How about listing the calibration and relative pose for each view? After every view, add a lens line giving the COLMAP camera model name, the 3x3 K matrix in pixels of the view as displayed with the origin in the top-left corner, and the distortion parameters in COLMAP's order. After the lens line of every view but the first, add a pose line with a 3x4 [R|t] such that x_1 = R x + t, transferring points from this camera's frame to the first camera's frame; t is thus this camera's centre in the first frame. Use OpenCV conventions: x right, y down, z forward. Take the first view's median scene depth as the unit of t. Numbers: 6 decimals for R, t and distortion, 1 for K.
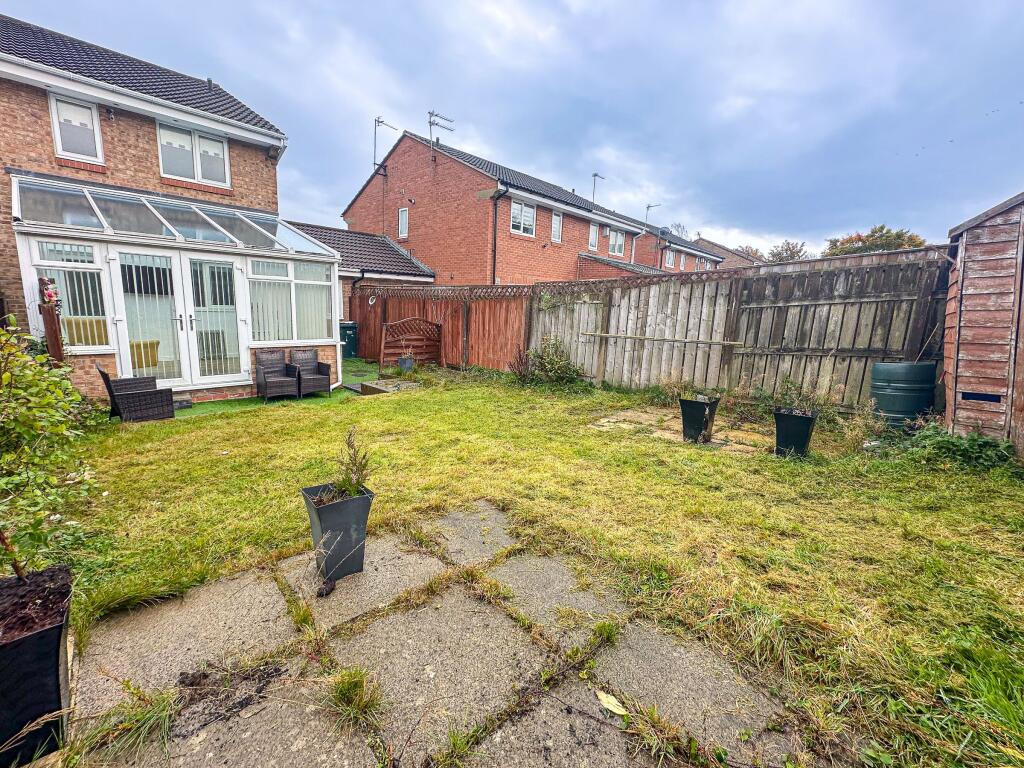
lens RADIAL K [[442.5, 0, 509.1], [0, 442.5, 382.4], [0, 0, 1]] dist [-0.007372, 0.000650]
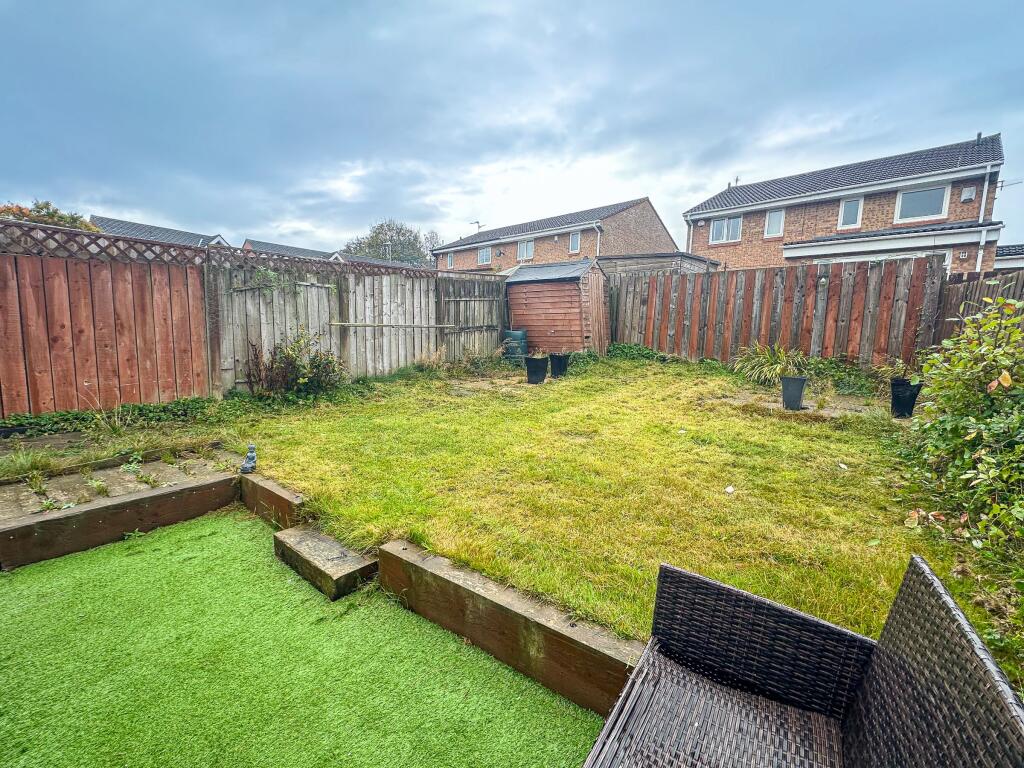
lens RADIAL K [[442.5, 0, 509.1], [0, 442.5, 382.4], [0, 0, 1]] dist [-0.007372, 0.000650]
pose [[-0.149087, -0.155309, 0.976551, -0.763406], [0.129557, 0.976007, 0.175002, -0.113331], [-0.980300, 0.152610, -0.125388, 0.856178]]
